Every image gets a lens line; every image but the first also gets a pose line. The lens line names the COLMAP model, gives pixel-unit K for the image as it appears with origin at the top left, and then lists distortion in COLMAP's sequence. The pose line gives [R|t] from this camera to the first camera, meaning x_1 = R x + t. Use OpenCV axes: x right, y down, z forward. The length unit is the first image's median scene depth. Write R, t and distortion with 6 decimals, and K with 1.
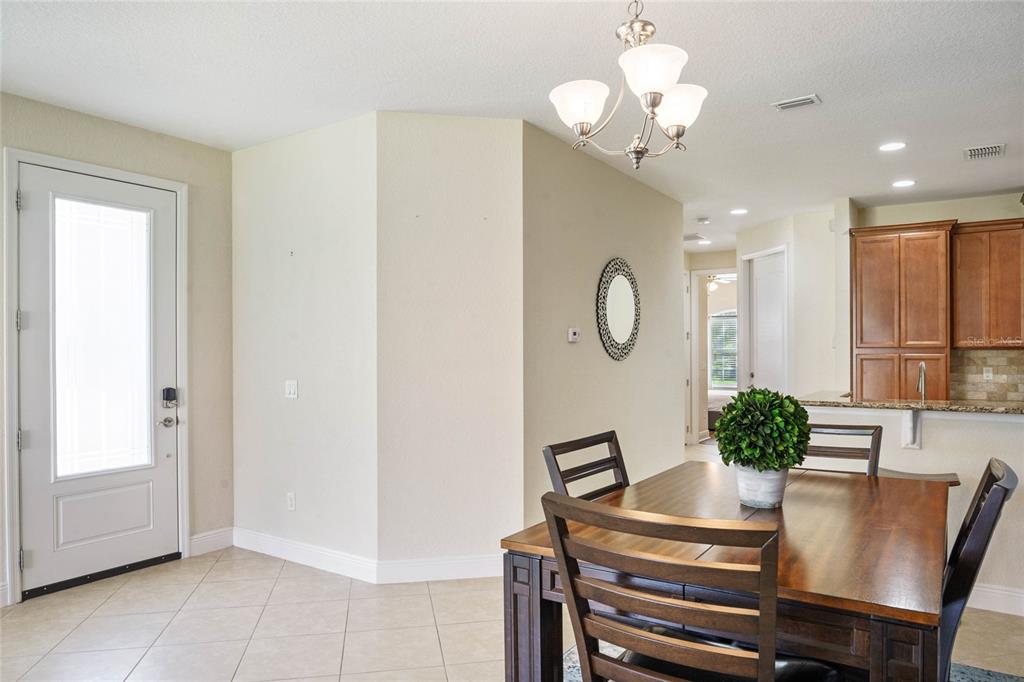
lens RADIAL K [[674.1, 0, 512.0], [0, 674.1, 341.0], [0, 0, 1]] dist [-0.001152, -0.000367]
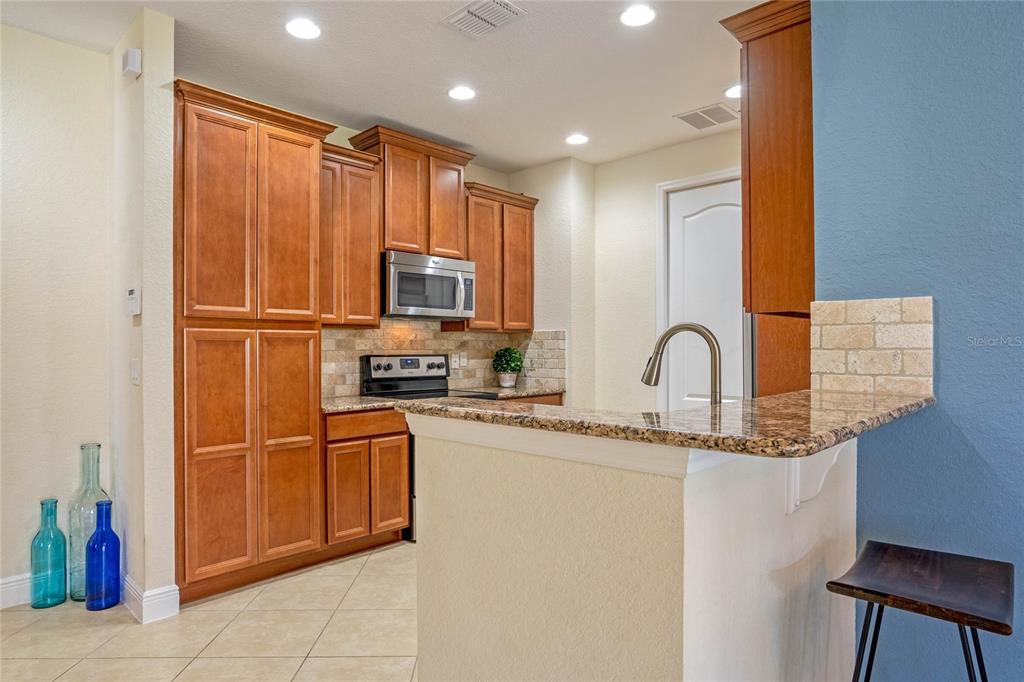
lens RADIAL K [[605.9, 0, 512.0], [0, 605.9, 341.0], [0, 0, 1]] dist [-0.004754, -0.000876]
pose [[0.174482, 0.014450, 0.984554, 0.108184], [-0.004242, 0.999894, -0.013923, 0.035808], [-0.984651, -0.001747, 0.174525, 0.710424]]
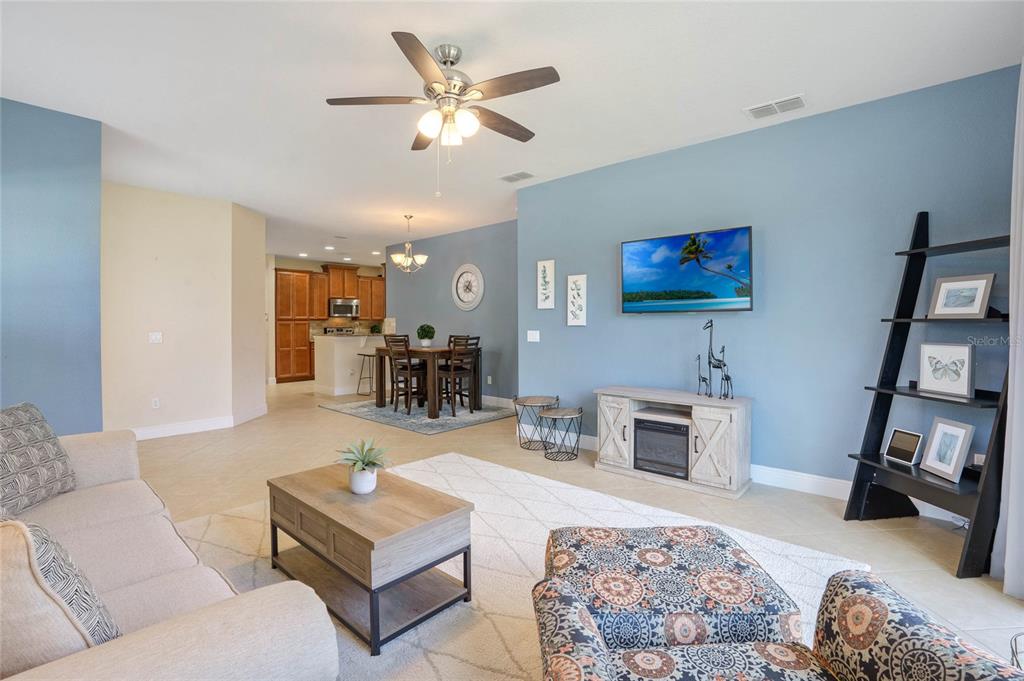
lens RADIAL K [[470.6, 0, 514.5], [0, 470.6, 331.1], [0, 0, 1]] dist [-0.056422, -0.000058]
pose [[0.146537, -0.012019, 0.989132, -1.001377], [-0.007023, 0.999888, 0.013190, 0.026106], [-0.989180, -0.008879, 0.146436, -0.047059]]
